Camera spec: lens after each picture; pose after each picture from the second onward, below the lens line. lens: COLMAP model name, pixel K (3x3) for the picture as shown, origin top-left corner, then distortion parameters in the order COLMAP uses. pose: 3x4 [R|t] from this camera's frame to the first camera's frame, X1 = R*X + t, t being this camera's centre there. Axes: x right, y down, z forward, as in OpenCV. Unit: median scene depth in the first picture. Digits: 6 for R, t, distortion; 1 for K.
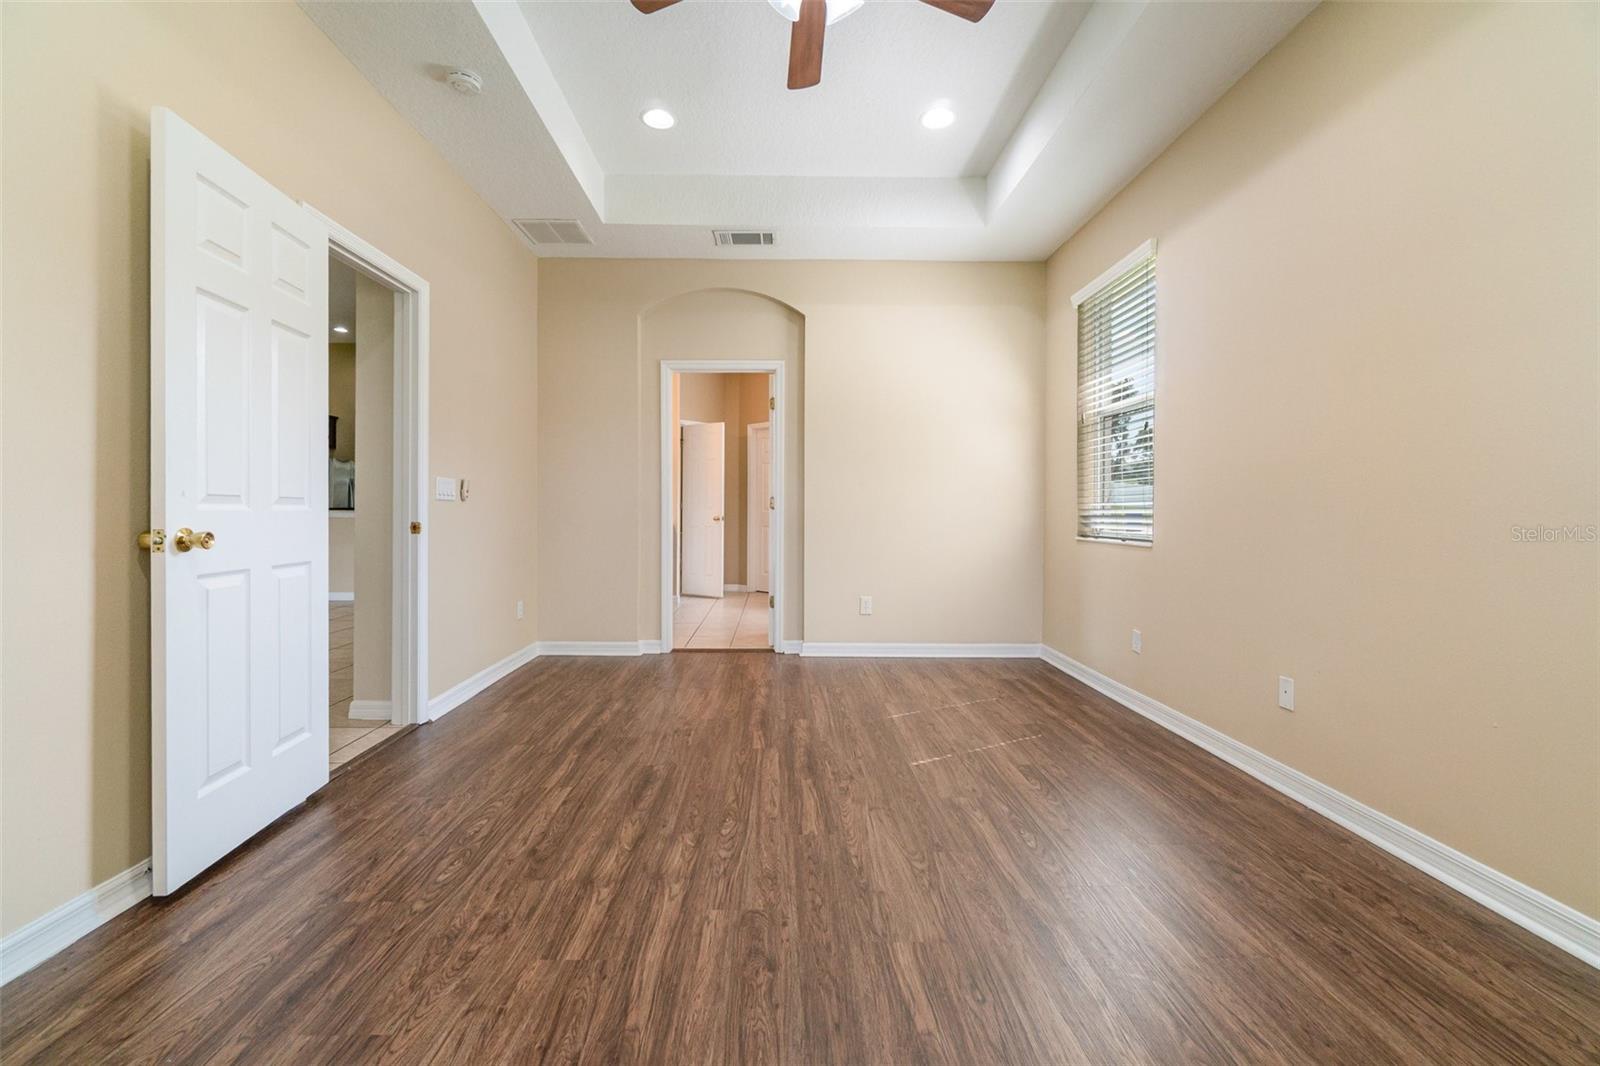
lens RADIAL K [[696.0, 0, 800.1], [0, 696.0, 523.8], [0, 0, 1]] dist [0.003836, 0.000731]
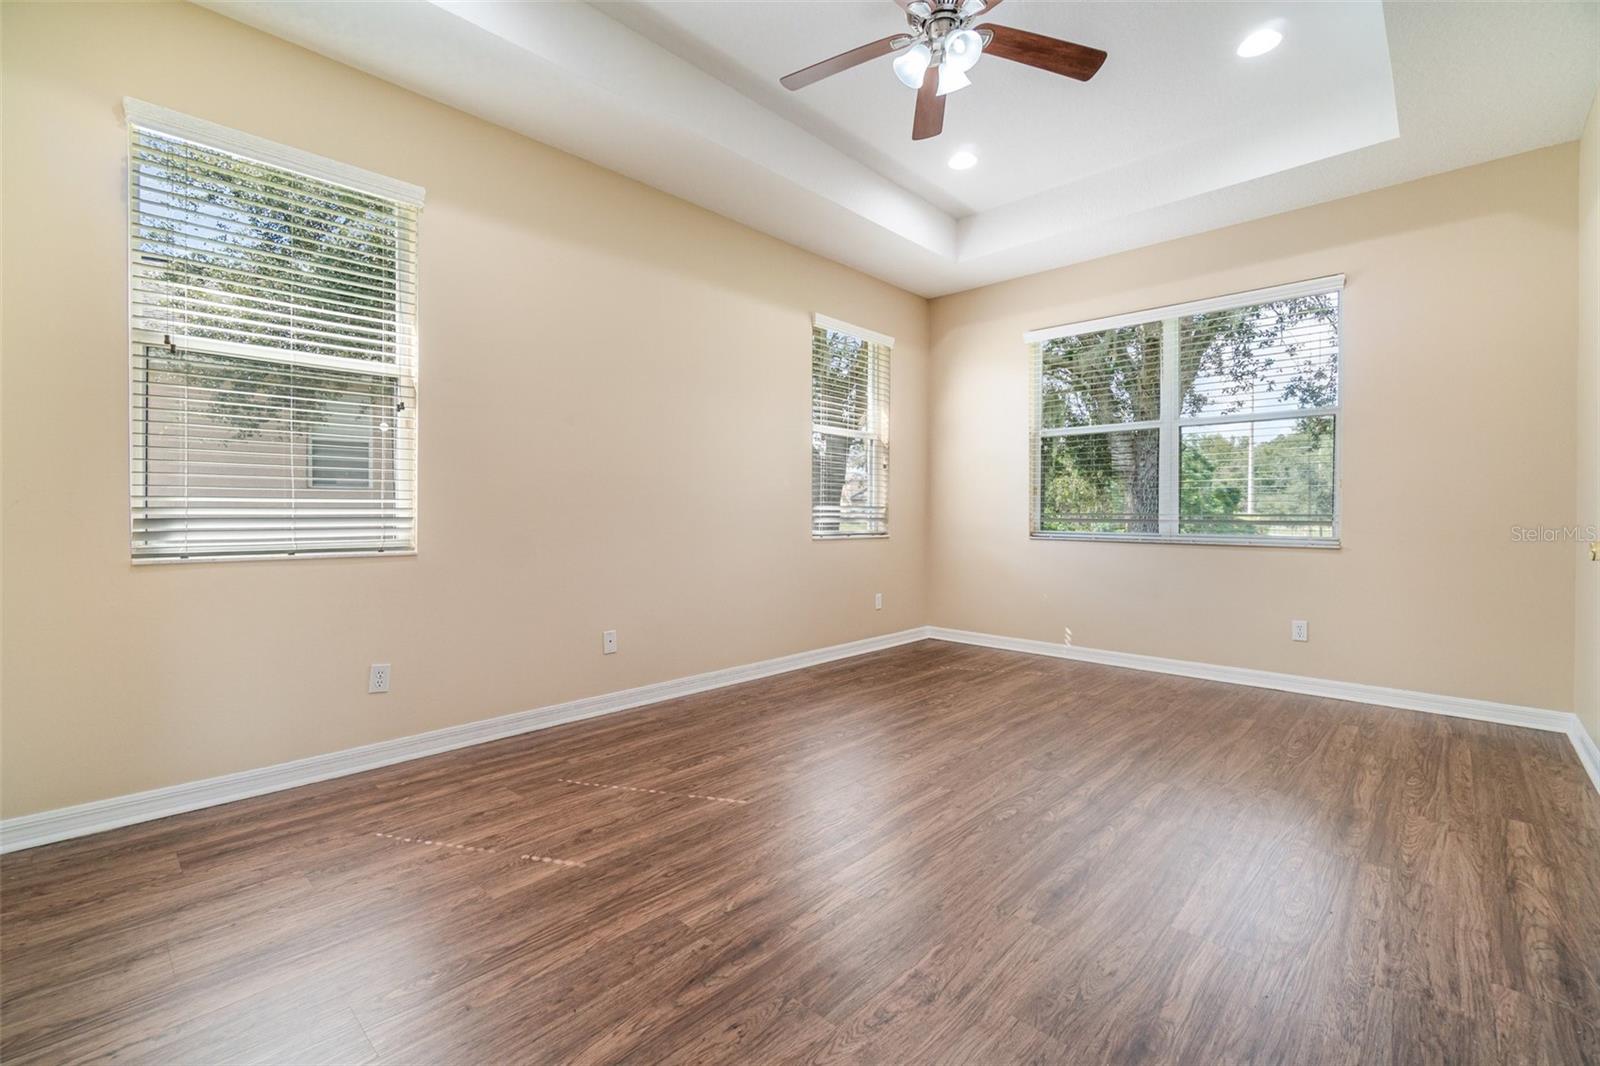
lens RADIAL K [[696.0, 0, 794.3], [0, 696.0, 526.7], [0, 0, 1]] dist [0.003836, 0.000731]
pose [[-0.705856, -0.021570, 0.708027, -0.530007], [0.003633, 0.999413, 0.034069, -0.028966], [-0.708346, 0.026620, -0.705363, 1.694822]]
